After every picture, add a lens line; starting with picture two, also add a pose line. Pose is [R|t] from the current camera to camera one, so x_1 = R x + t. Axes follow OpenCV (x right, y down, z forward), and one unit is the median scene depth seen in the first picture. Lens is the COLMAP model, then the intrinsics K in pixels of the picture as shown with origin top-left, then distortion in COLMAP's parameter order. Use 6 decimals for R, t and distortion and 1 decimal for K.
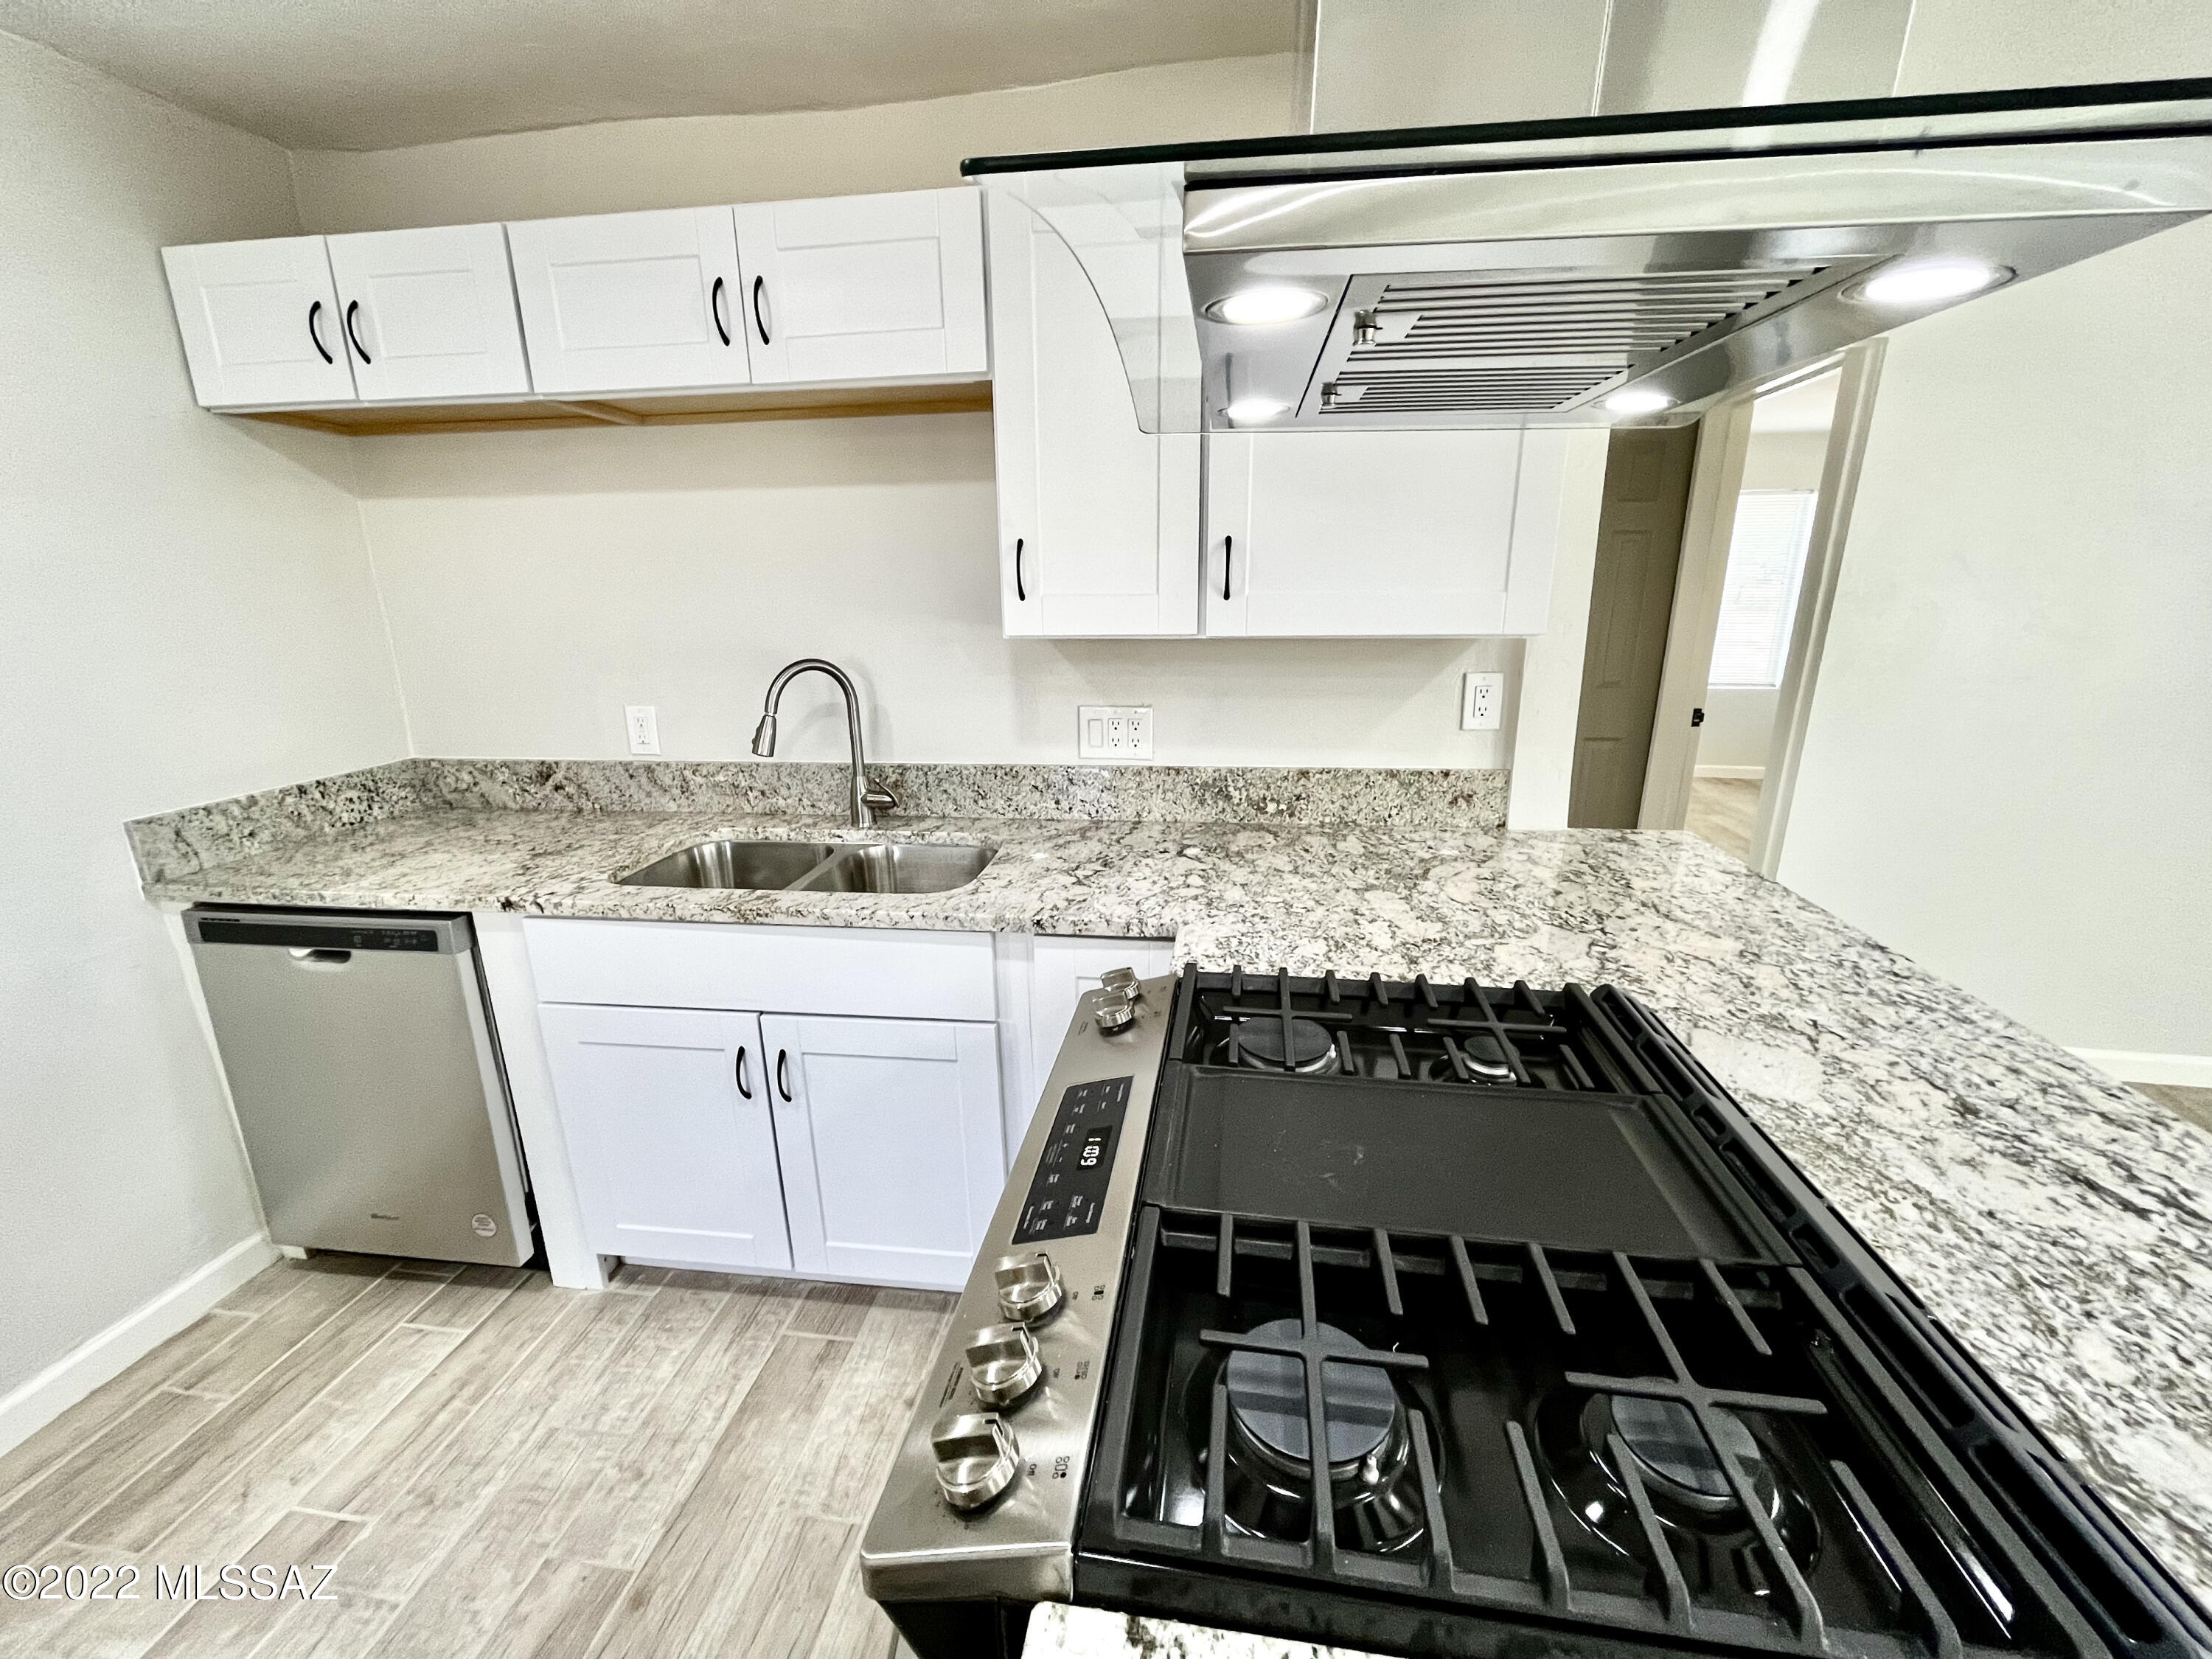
lens RADIAL K [[894.9, 0, 1101.3], [0, 894.9, 833.2], [0, 0, 1]] dist [-0.002635, 0.000134]
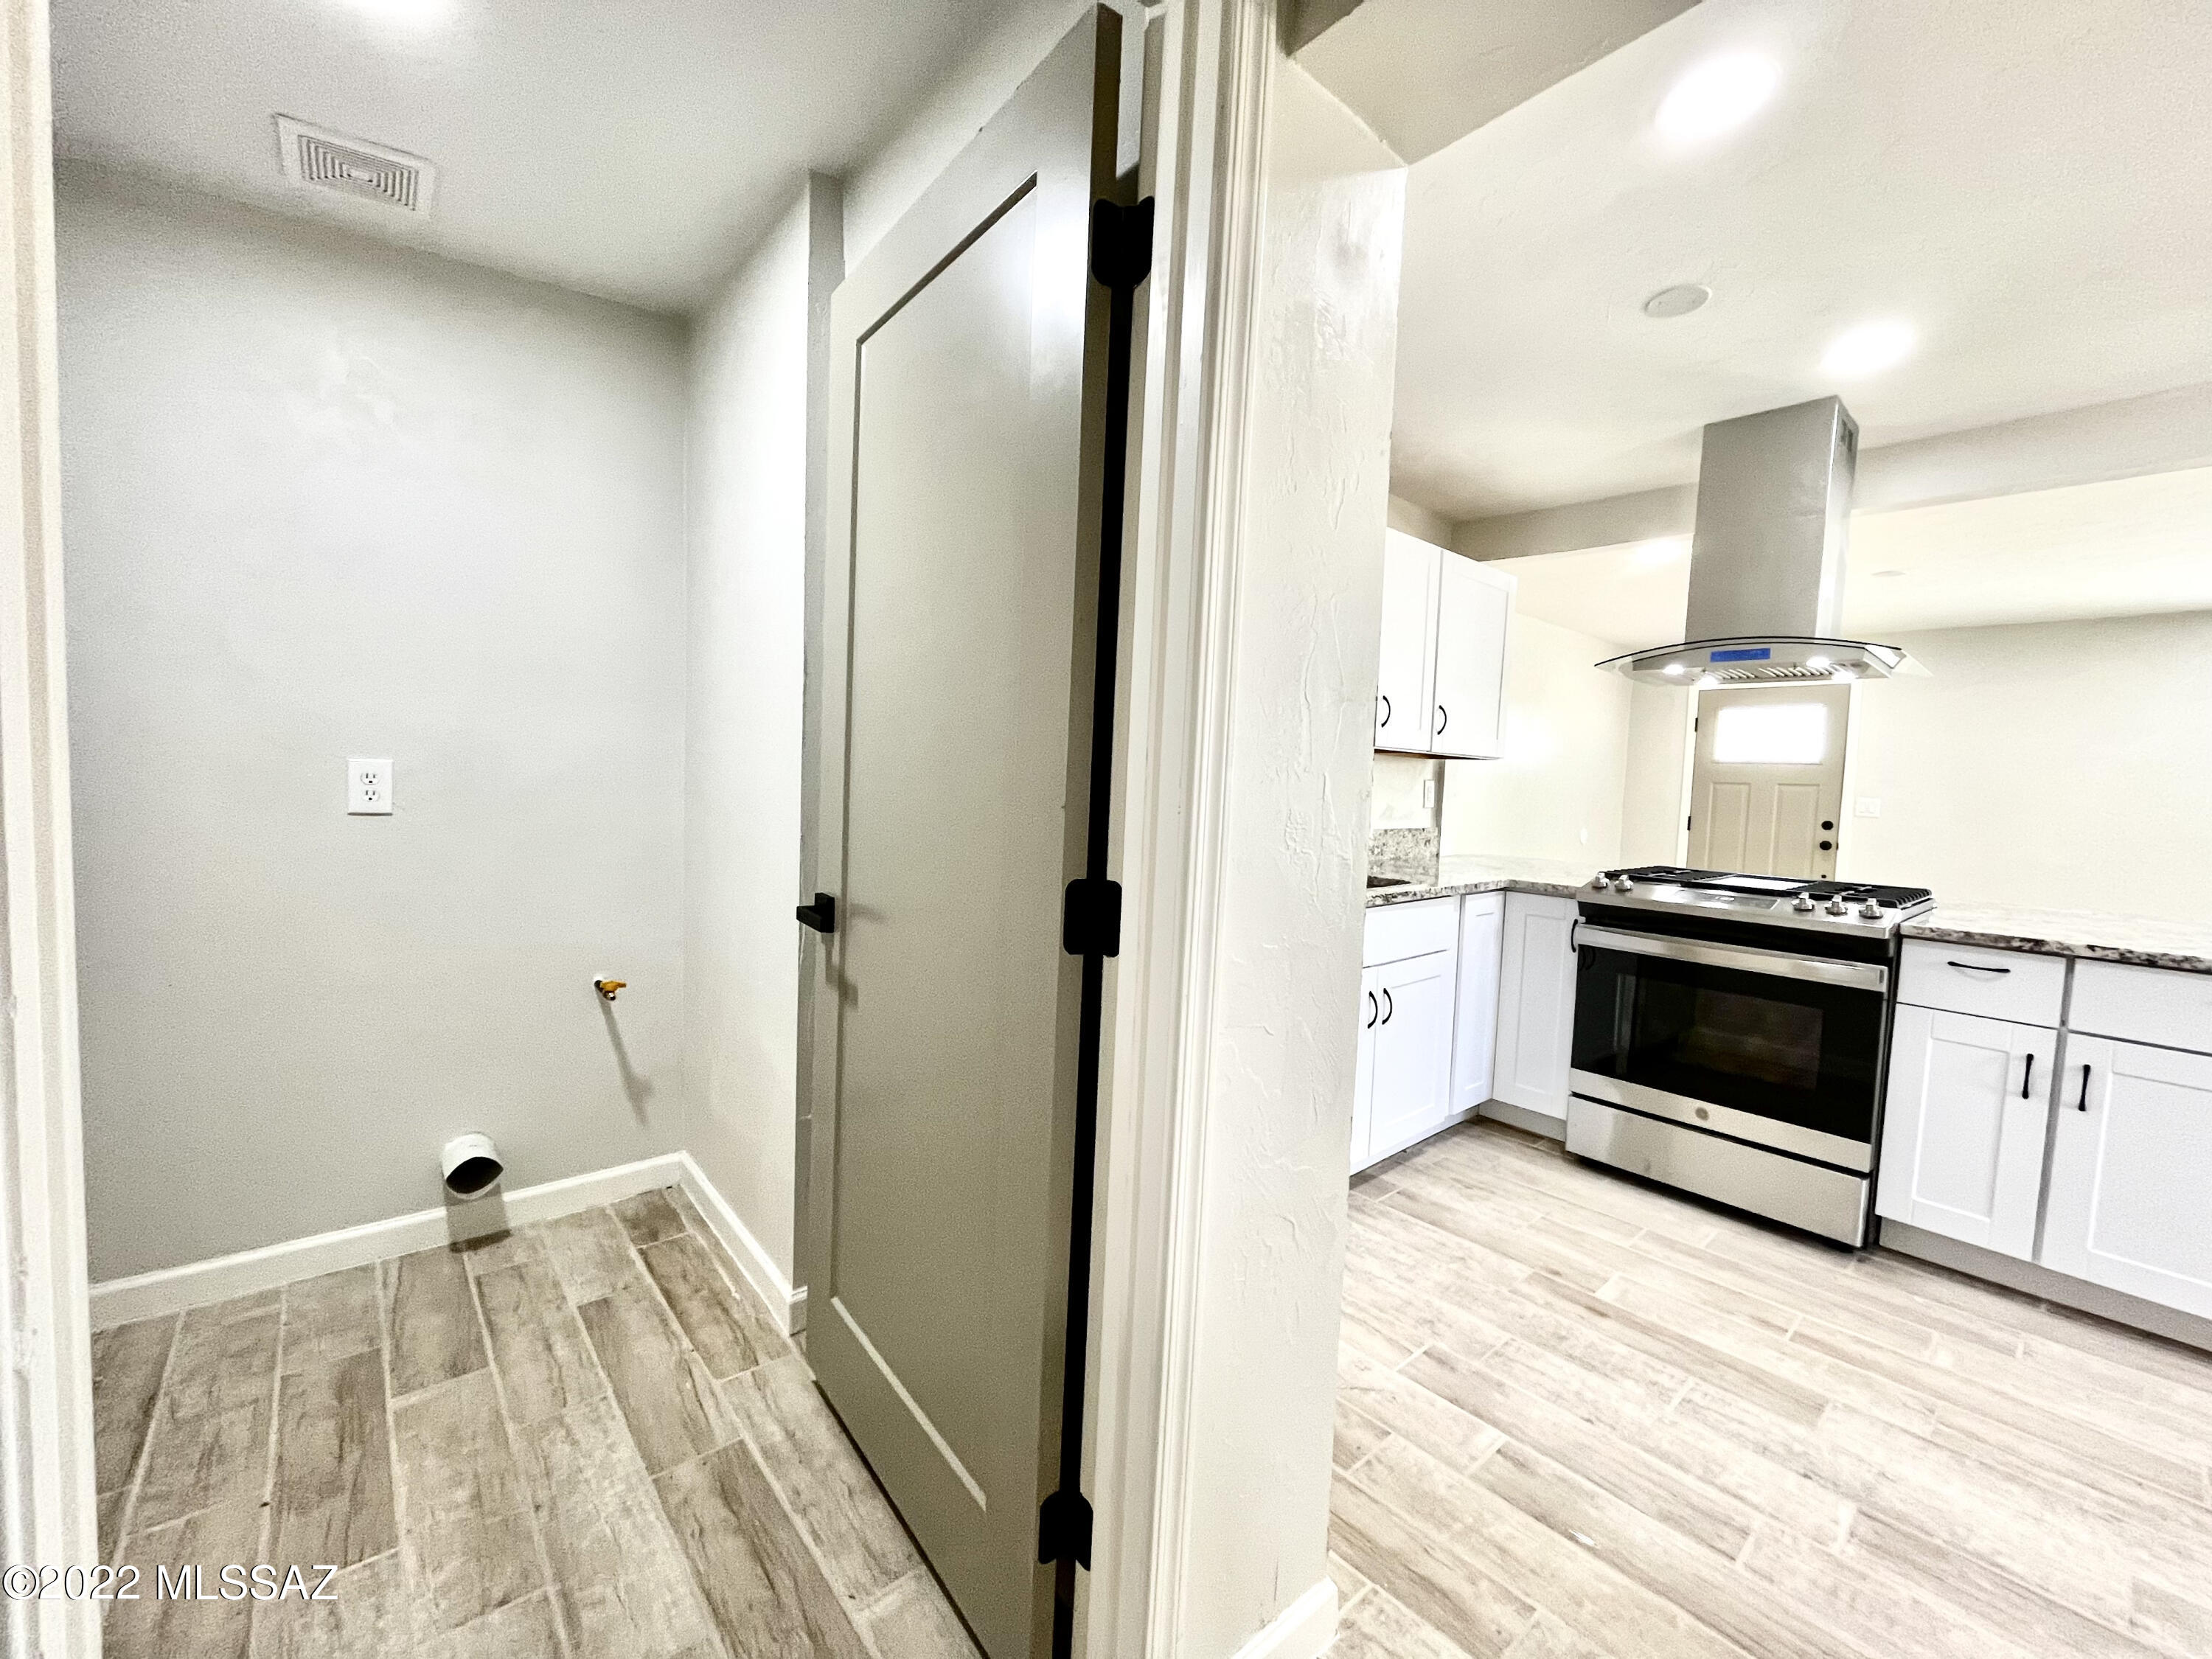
lens RADIAL K [[894.9, 0, 1094.2], [0, 894.9, 831.7], [0, 0, 1]] dist [-0.002635, 0.000134]
pose [[0.656718, -0.006965, 0.754104, -1.680512], [0.161606, 0.978028, -0.131703, 0.086027], [-0.736617, 0.208359, 0.643414, 0.267942]]
